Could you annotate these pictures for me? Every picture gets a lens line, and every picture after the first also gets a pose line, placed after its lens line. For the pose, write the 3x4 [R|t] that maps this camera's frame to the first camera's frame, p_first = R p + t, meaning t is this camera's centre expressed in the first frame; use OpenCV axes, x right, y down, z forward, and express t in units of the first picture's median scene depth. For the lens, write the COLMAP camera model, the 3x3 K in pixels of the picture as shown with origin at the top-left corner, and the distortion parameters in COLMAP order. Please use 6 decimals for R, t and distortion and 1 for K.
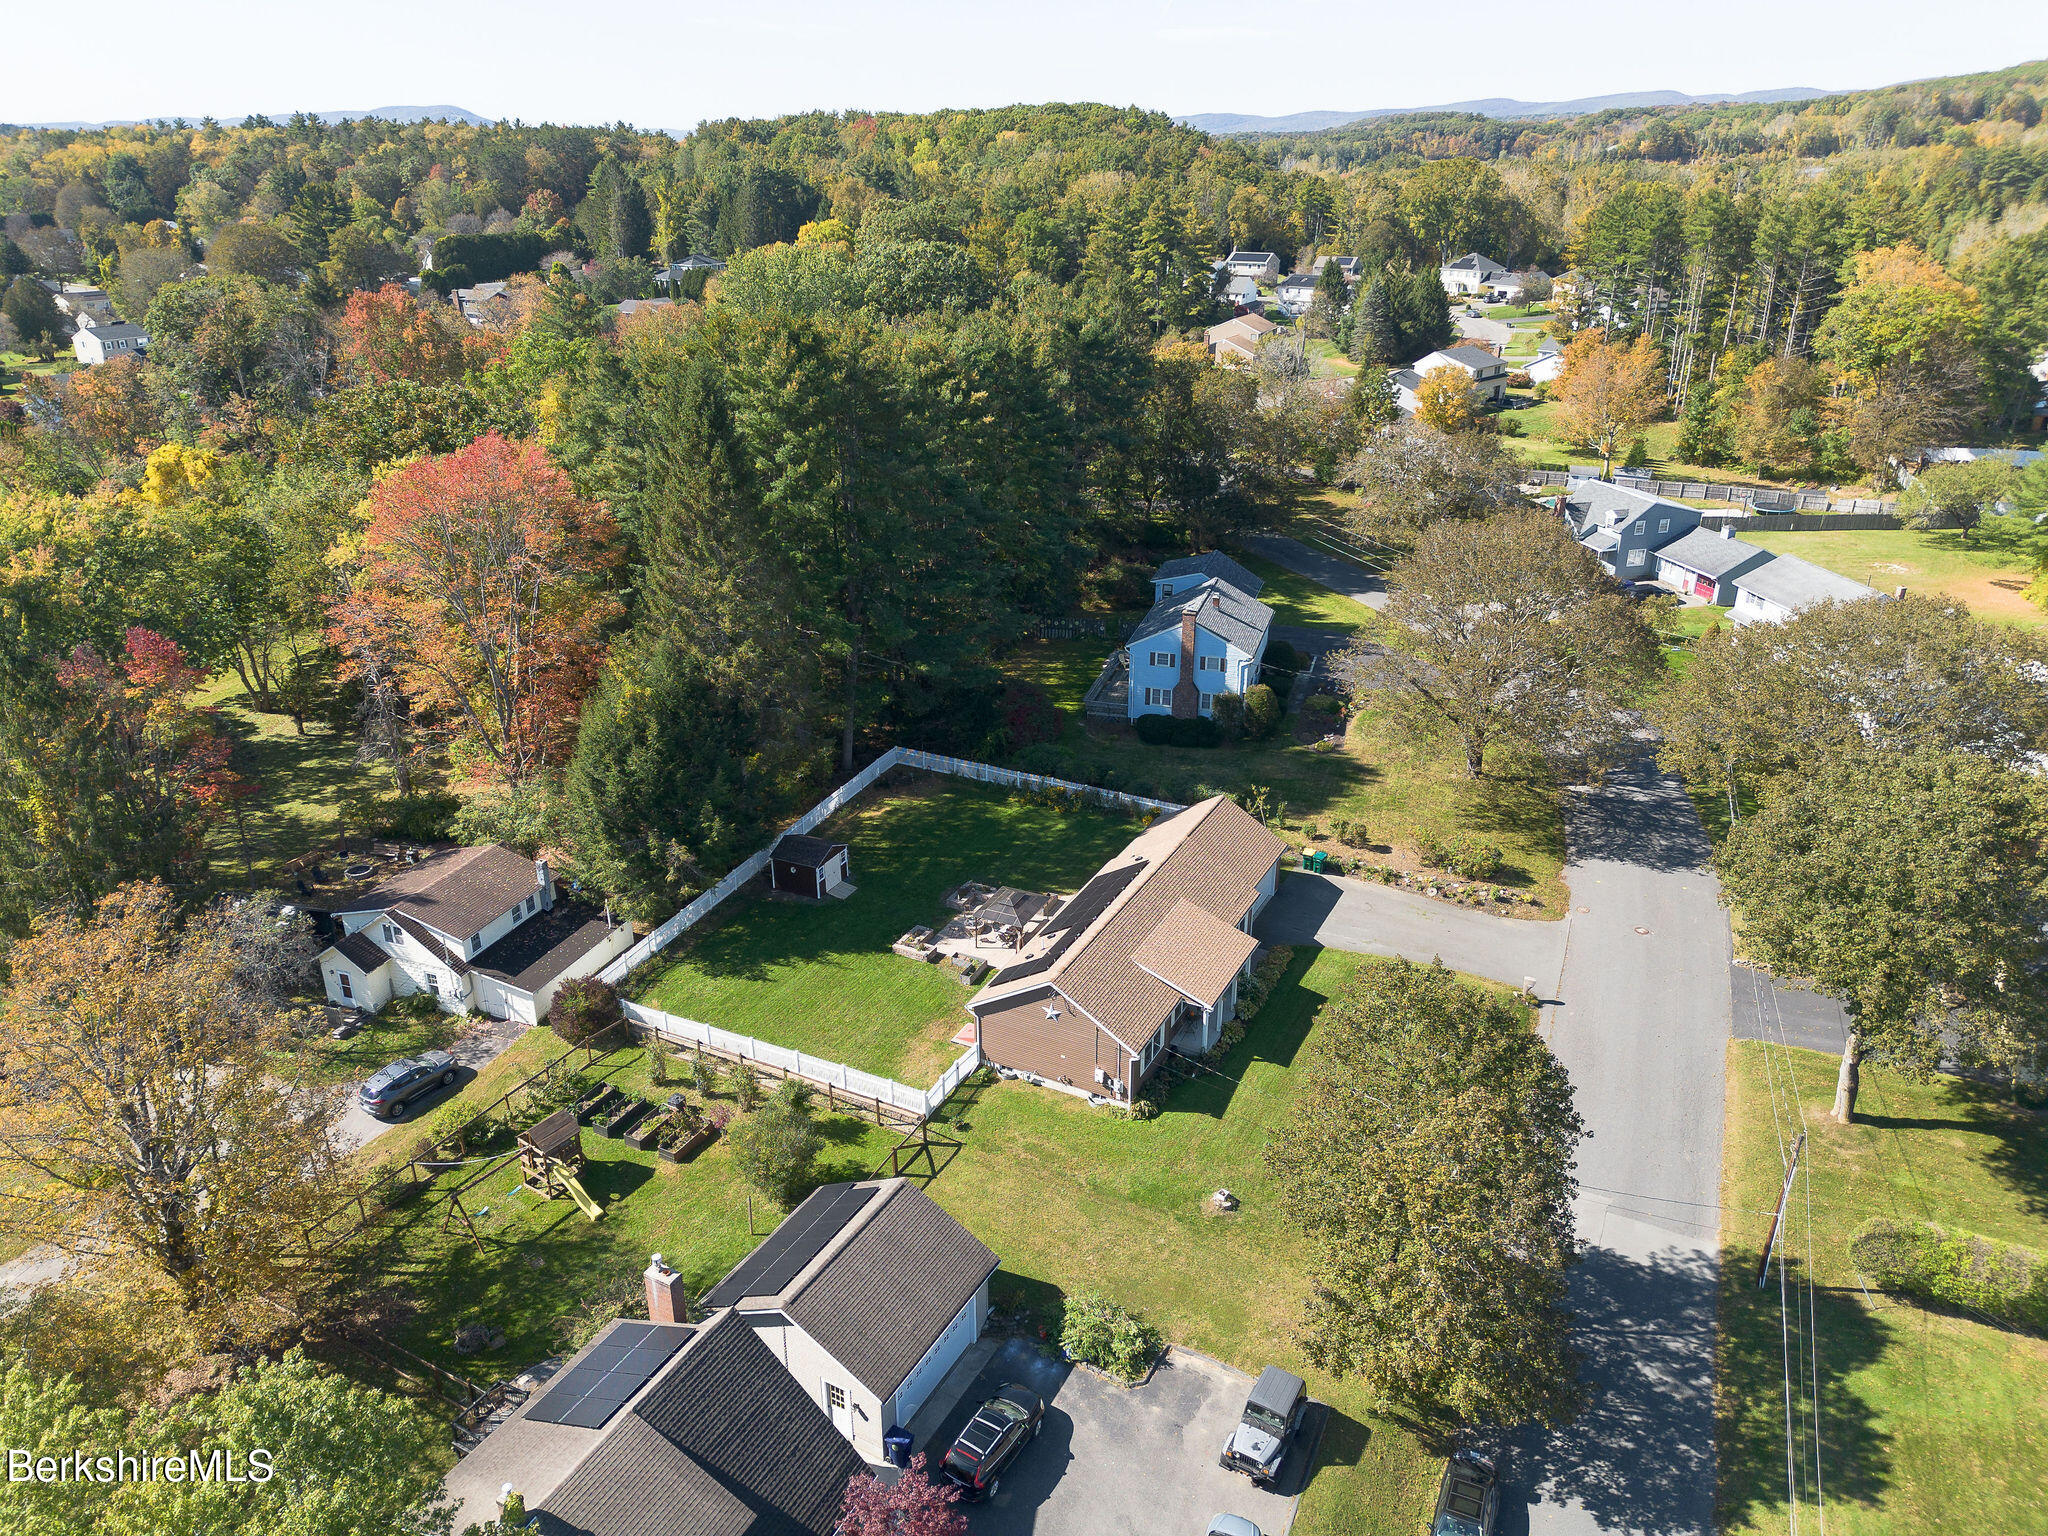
lens RADIAL K [[1446.8, 0, 1029.6], [0, 1446.8, 773.7], [0, 0, 1]] dist [0.055051, -0.040472]
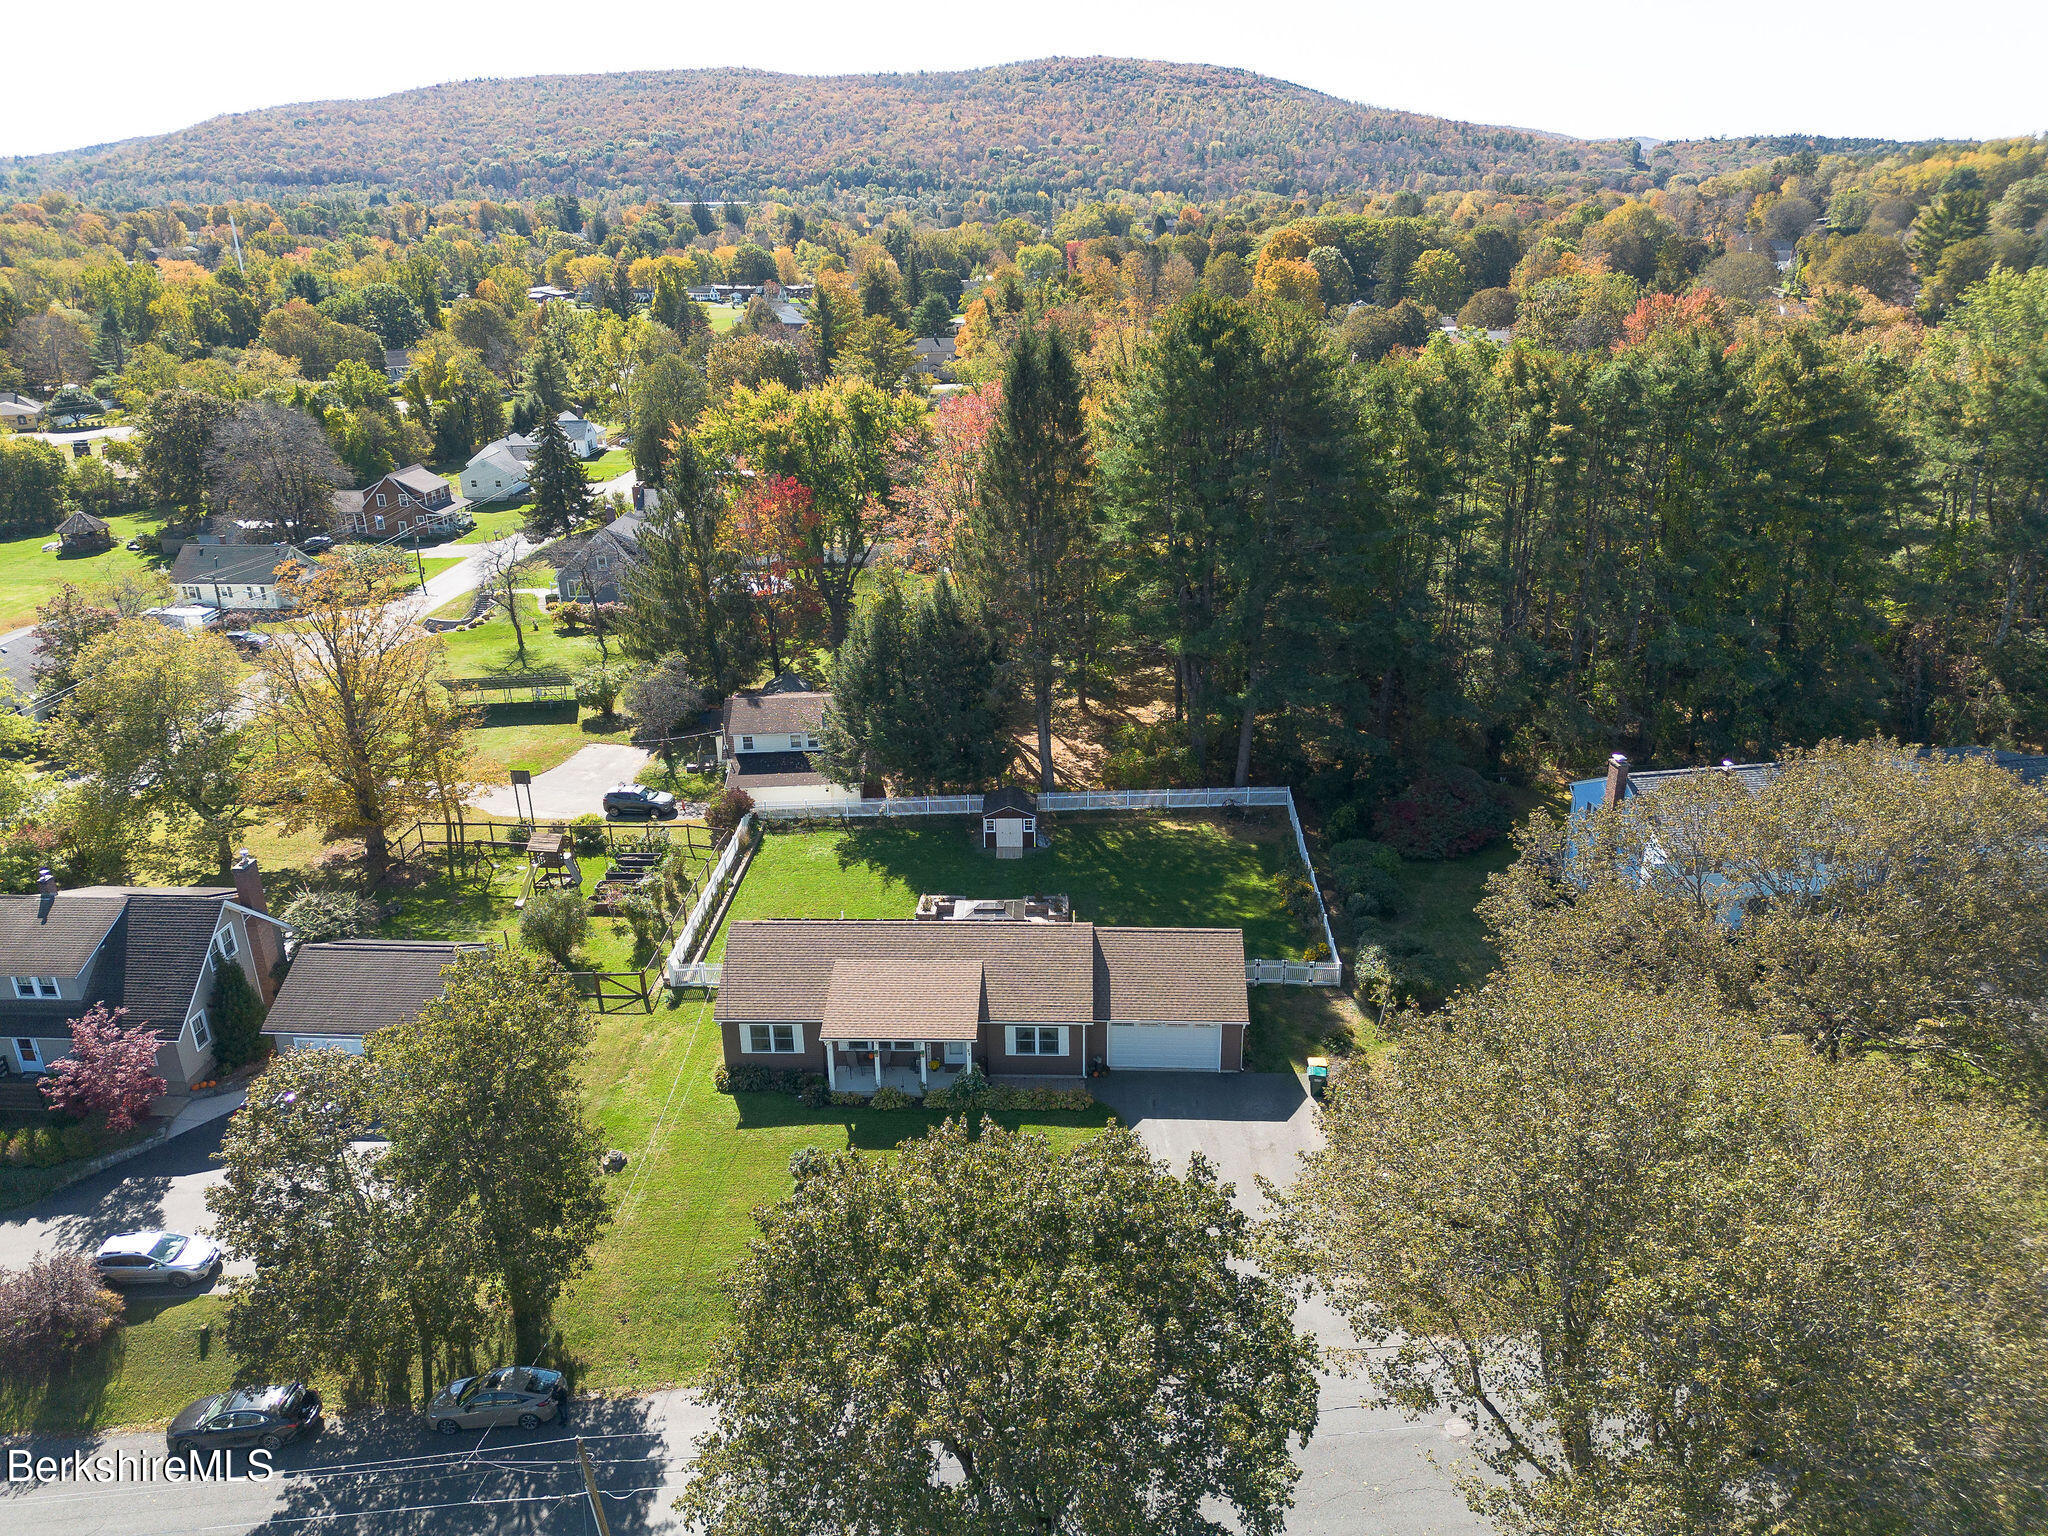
lens RADIAL K [[1446.8, 0, 1020.3], [0, 1446.8, 769.1], [0, 0, 1]] dist [0.055051, -0.040472]
pose [[0.412082, 0.340300, -0.845212, 0.829754], [-0.352303, 0.914996, 0.196632, -0.204413], [0.840280, 0.216743, 0.496943, 0.561570]]
